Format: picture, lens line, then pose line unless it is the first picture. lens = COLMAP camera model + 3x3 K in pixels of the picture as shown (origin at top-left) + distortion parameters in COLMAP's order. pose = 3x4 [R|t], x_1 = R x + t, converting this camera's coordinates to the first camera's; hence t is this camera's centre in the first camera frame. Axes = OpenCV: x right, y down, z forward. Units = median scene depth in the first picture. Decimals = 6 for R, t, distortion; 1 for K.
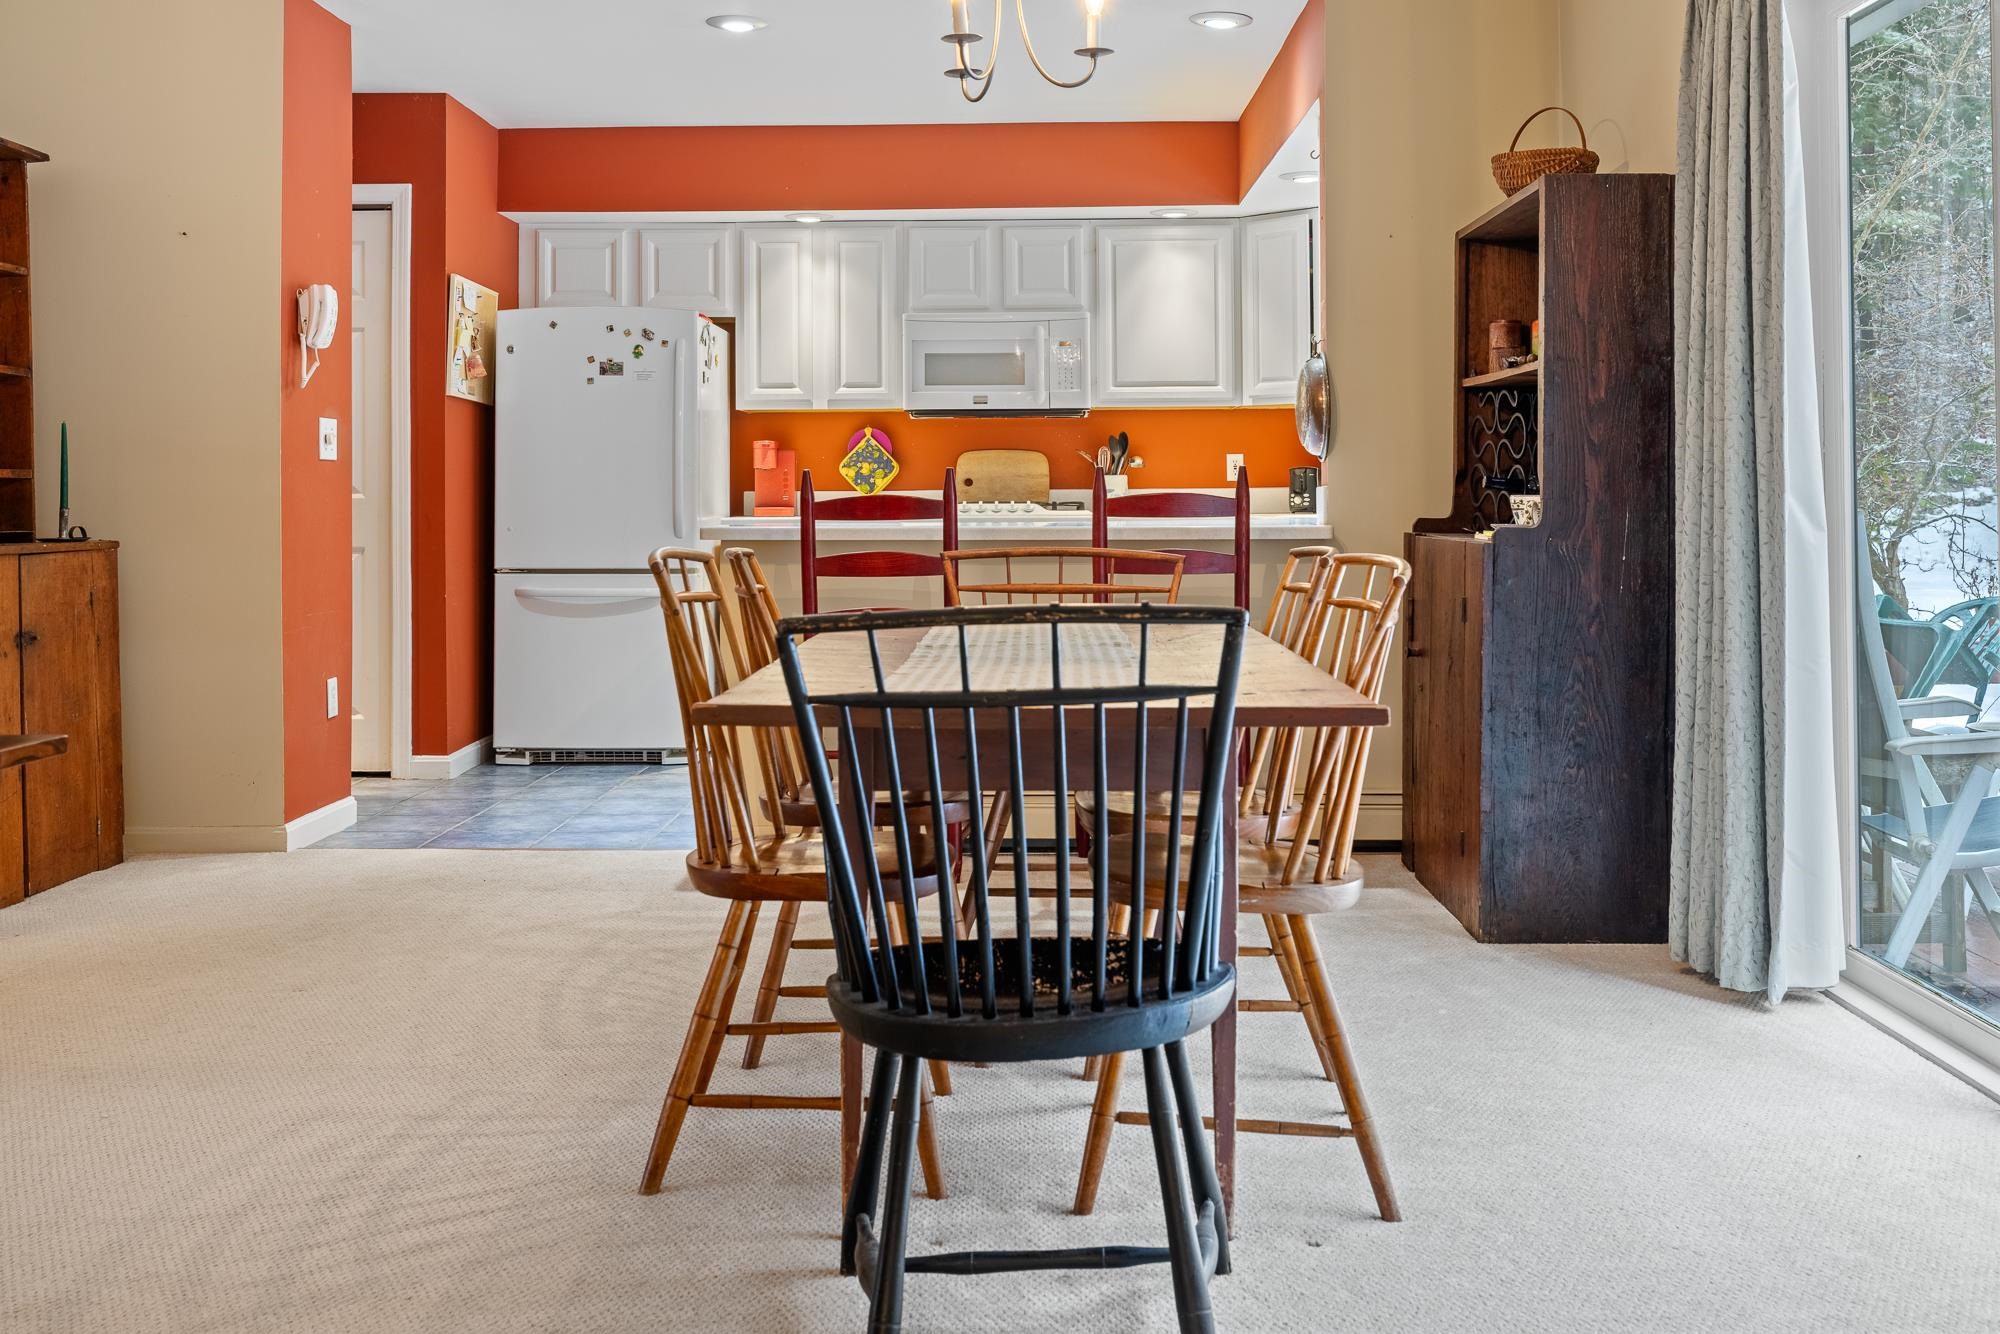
lens RADIAL K [[1983.3, 0, 1001.9], [0, 1983.3, 485.1], [0, 0, 1]] dist [-0.002797, -0.000182]
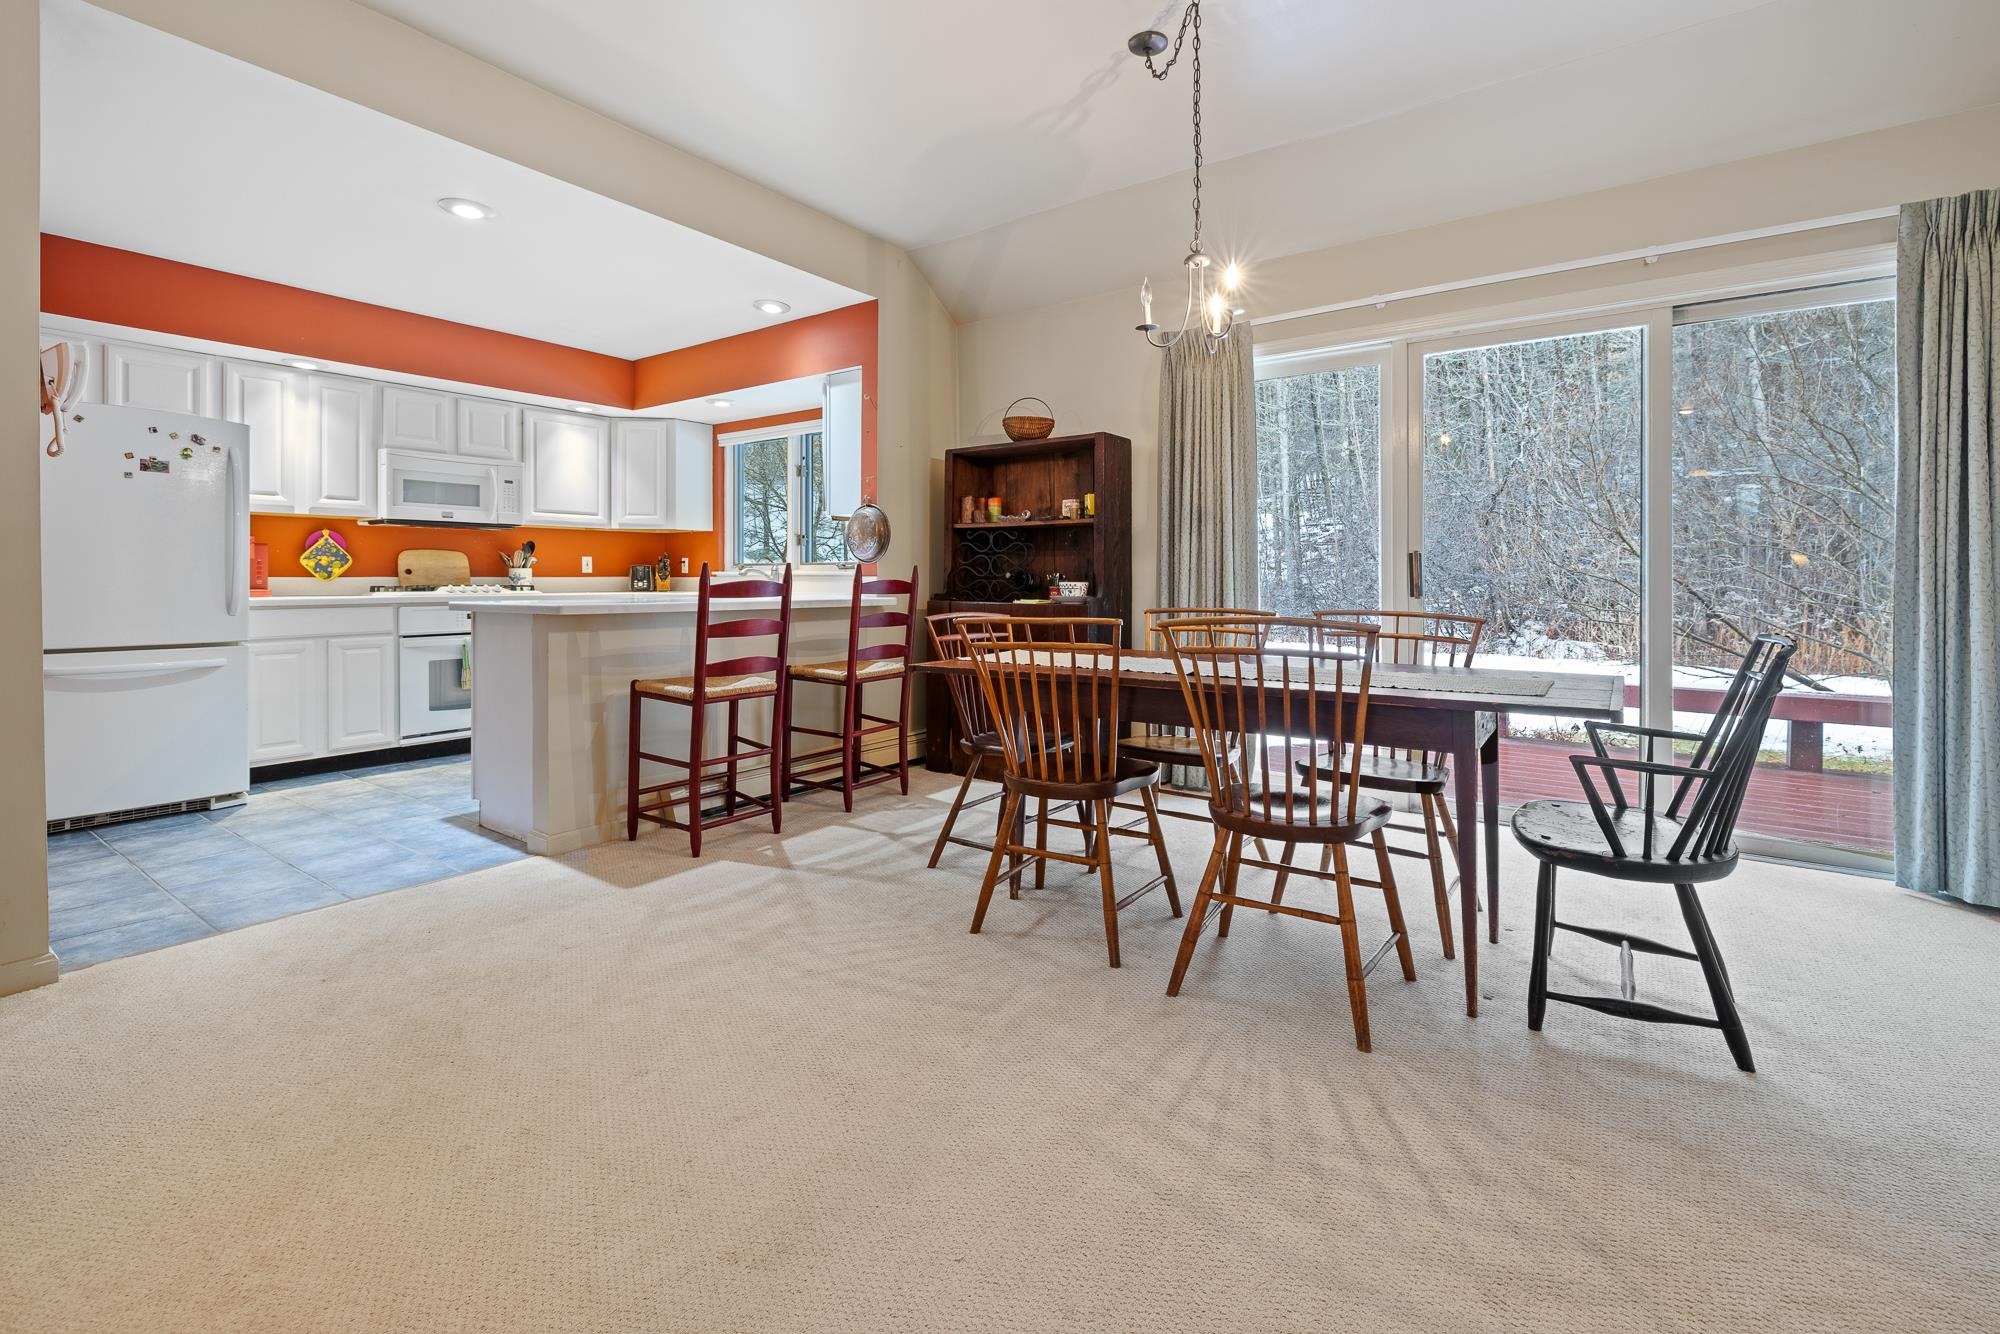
lens RADIAL K [[880.0, 0, 1008.8], [0, 880.0, 581.8], [0, 0, 1]] dist [0.001002, 0.000001]
pose [[0.569194, 0.002945, 0.822198, -0.305855], [-0.005622, 0.999984, 0.000310, 0.003409], [-0.822184, -0.004799, 0.569201, 0.297564]]
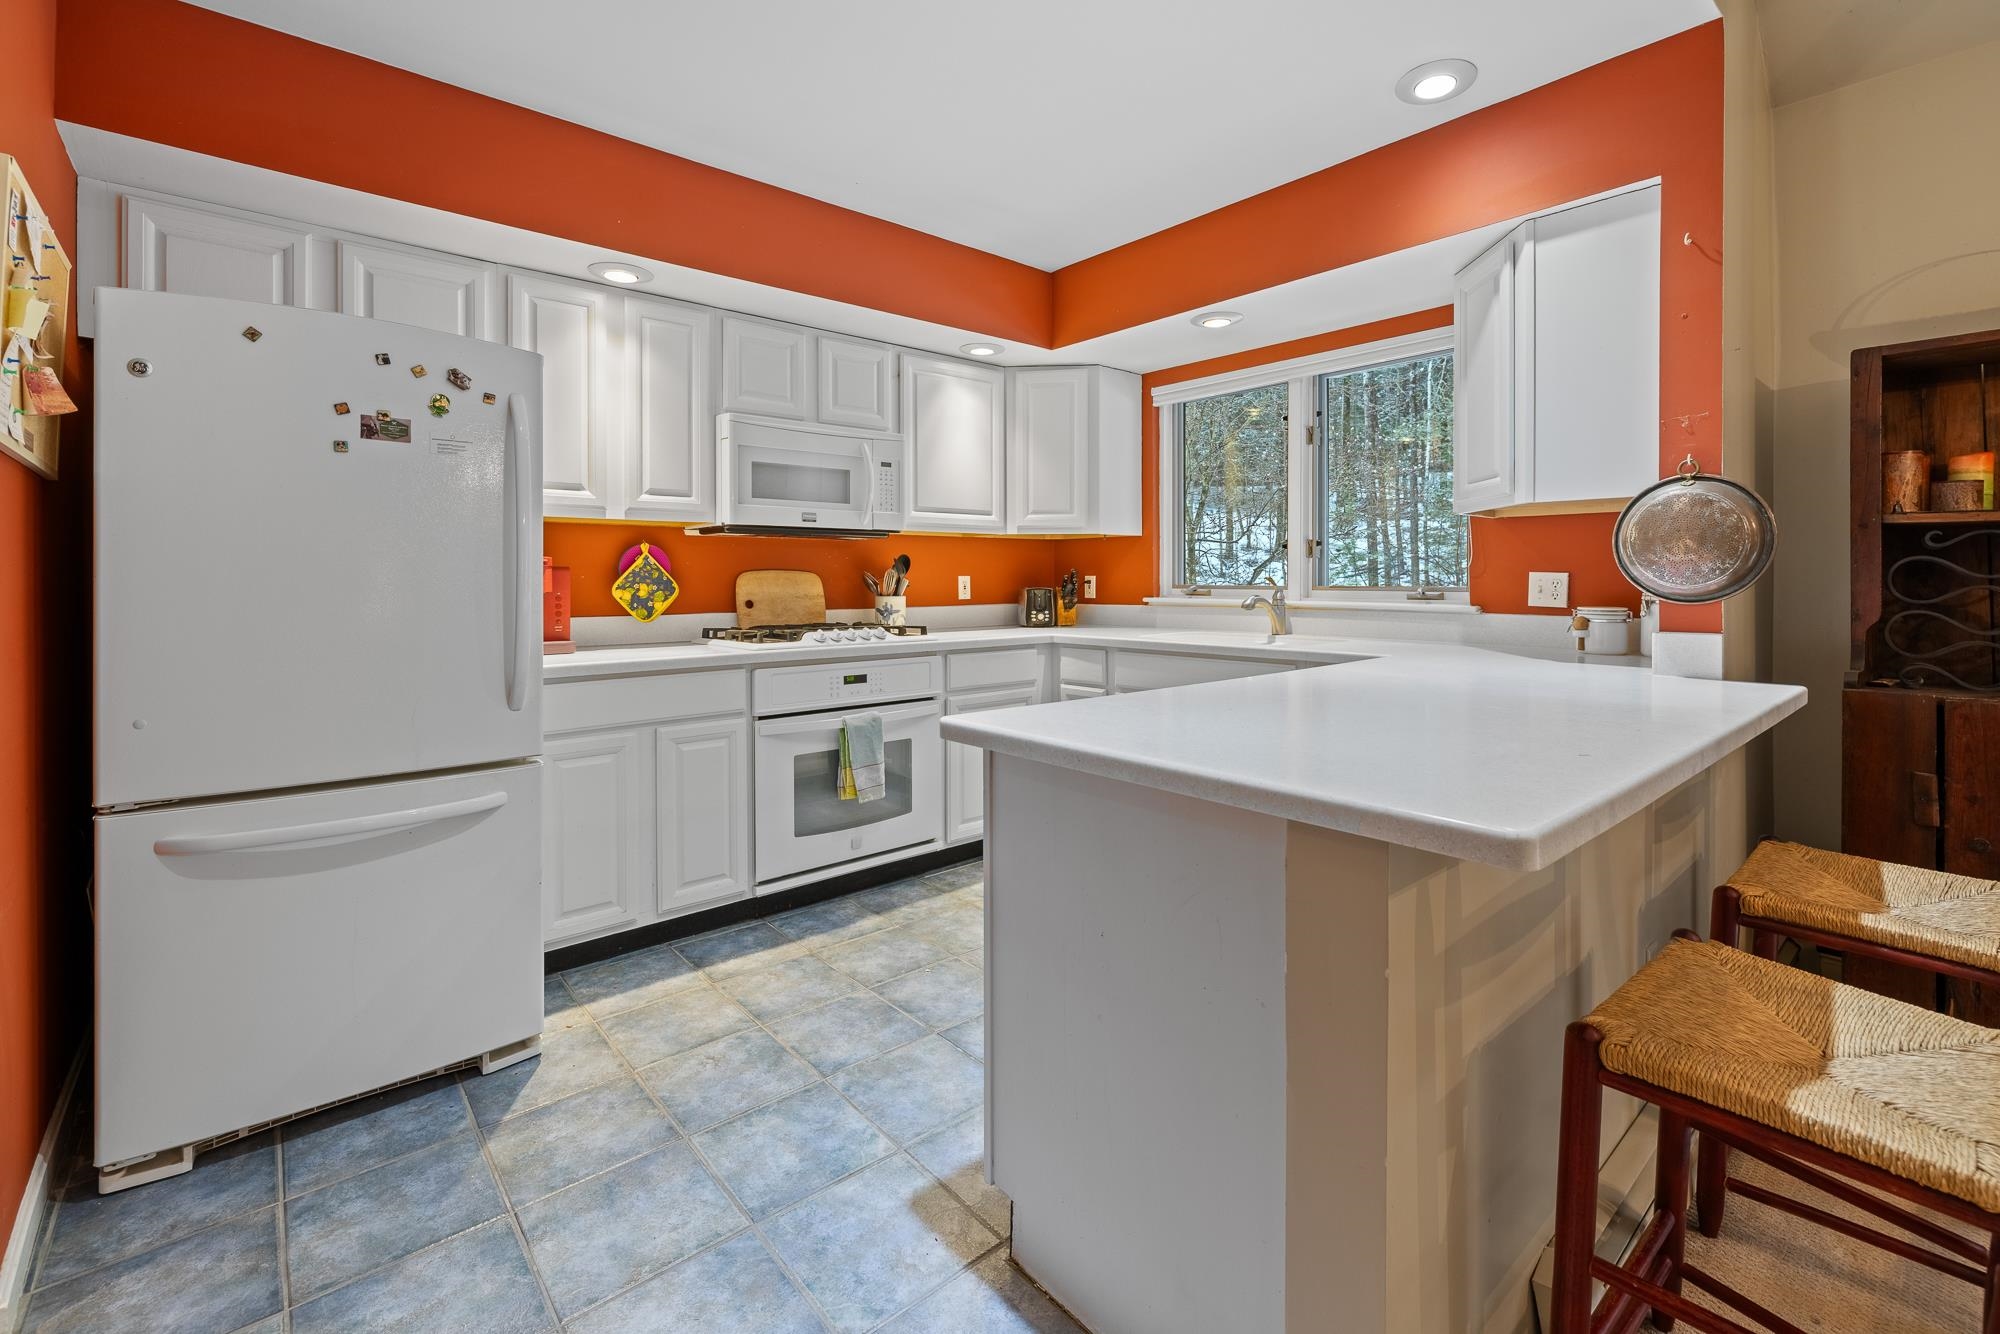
lens RADIAL K [[871.8, 0, 990.2], [0, 871.8, 582.4], [0, 0, 1]] dist [0.000480, -0.000366]
pose [[0.752669, 0.000431, 0.658399, -0.214230], [-0.003395, 0.999989, 0.003226, -0.014211], [-0.658390, -0.004663, 0.752662, 0.640110]]
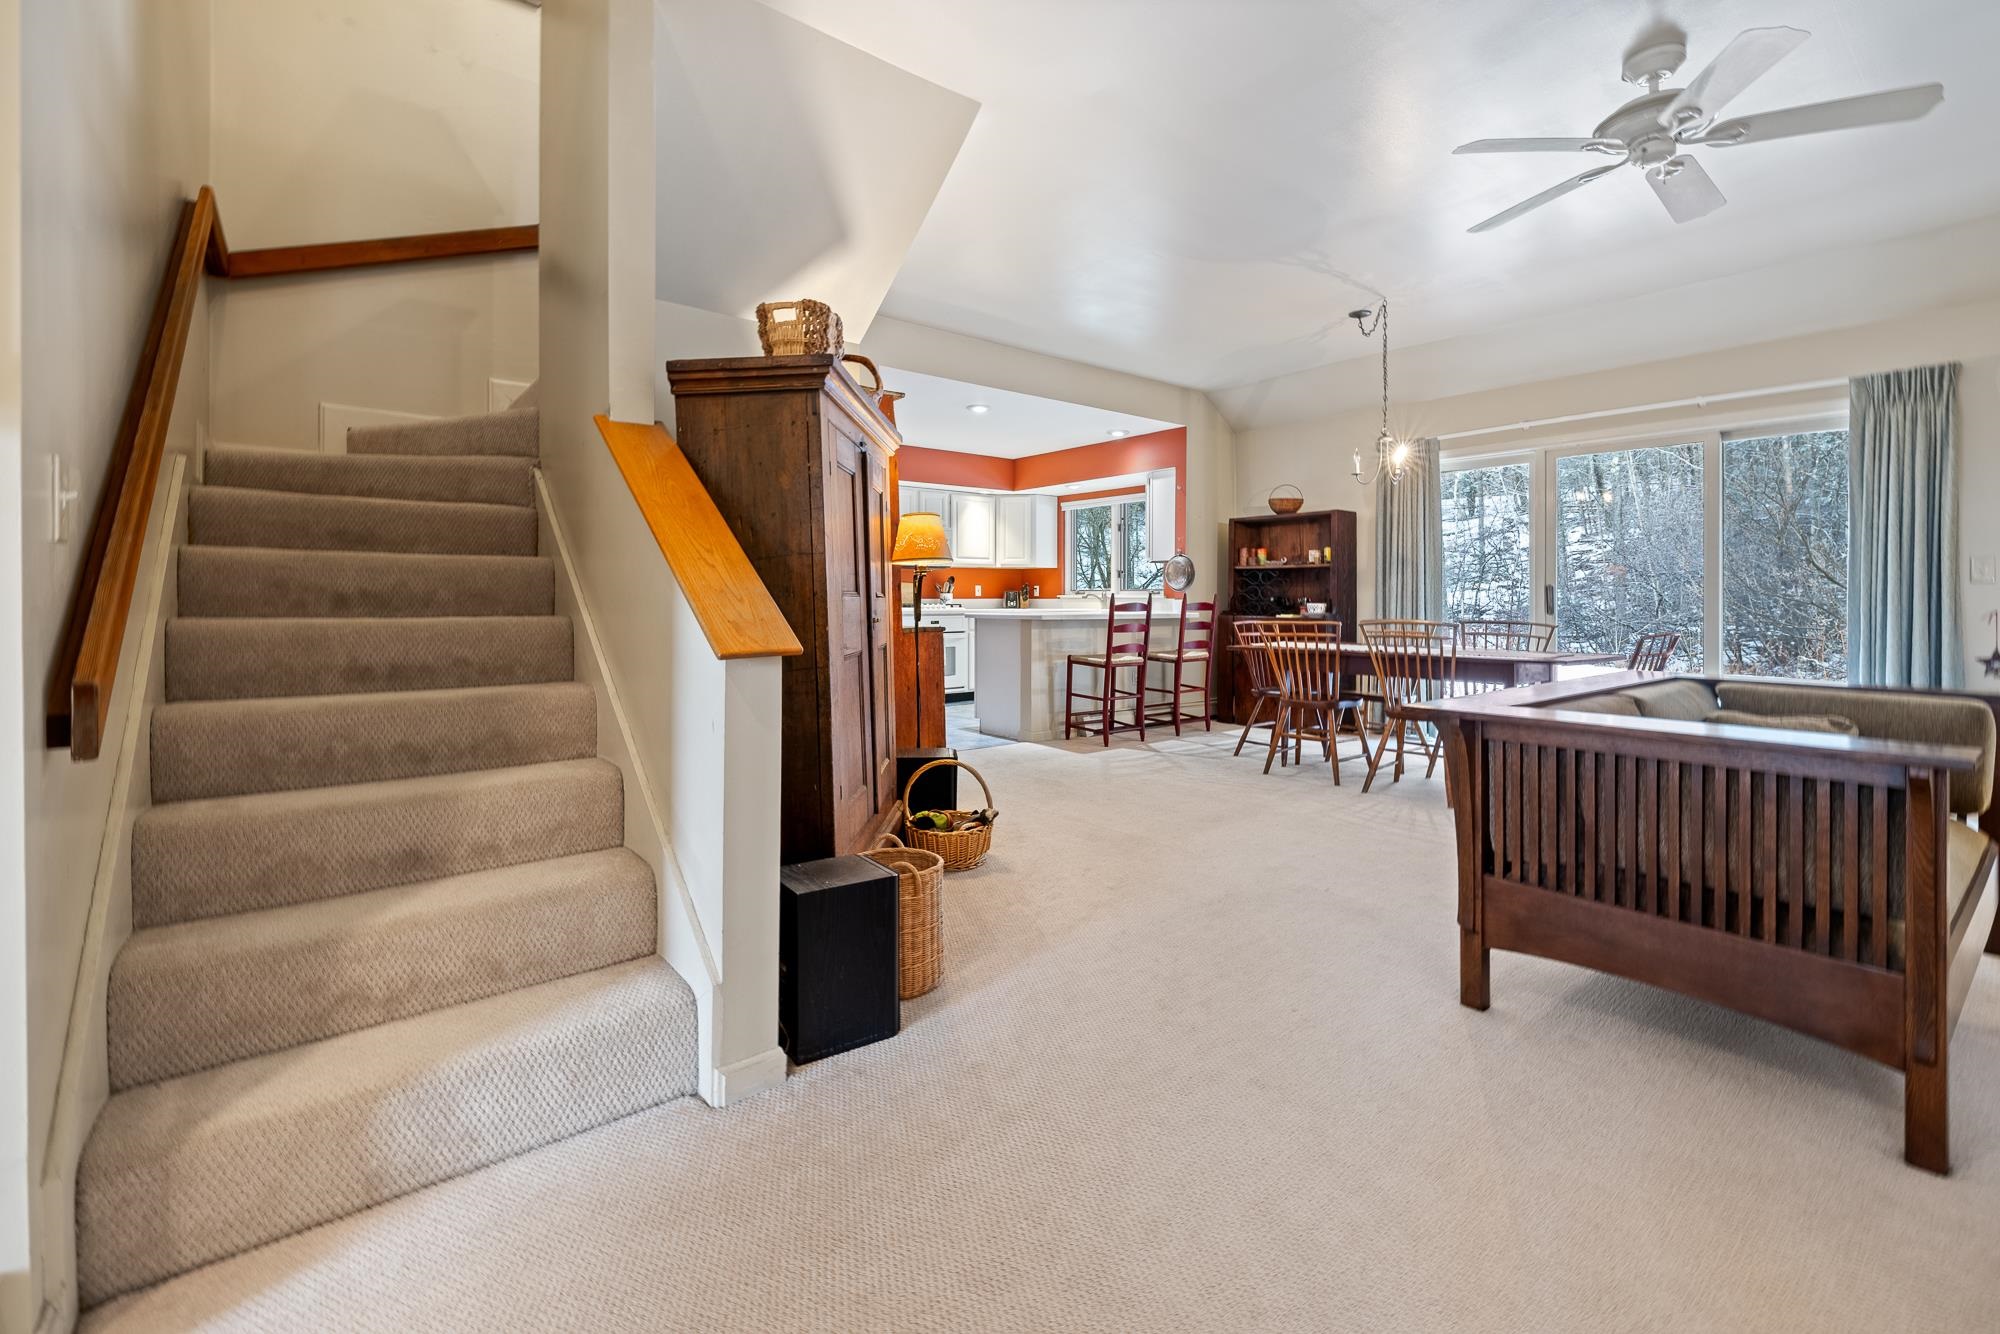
lens RADIAL K [[875.0, 0, 992.5], [0, 875.0, 600.8], [0, 0, 1]] dist [0.000809, -0.000023]
pose [[0.774148, 0.004406, 0.632989, -0.613875], [-0.008039, 0.999964, 0.002871, 0.000807], [-0.632953, -0.007311, 0.774156, 0.117455]]
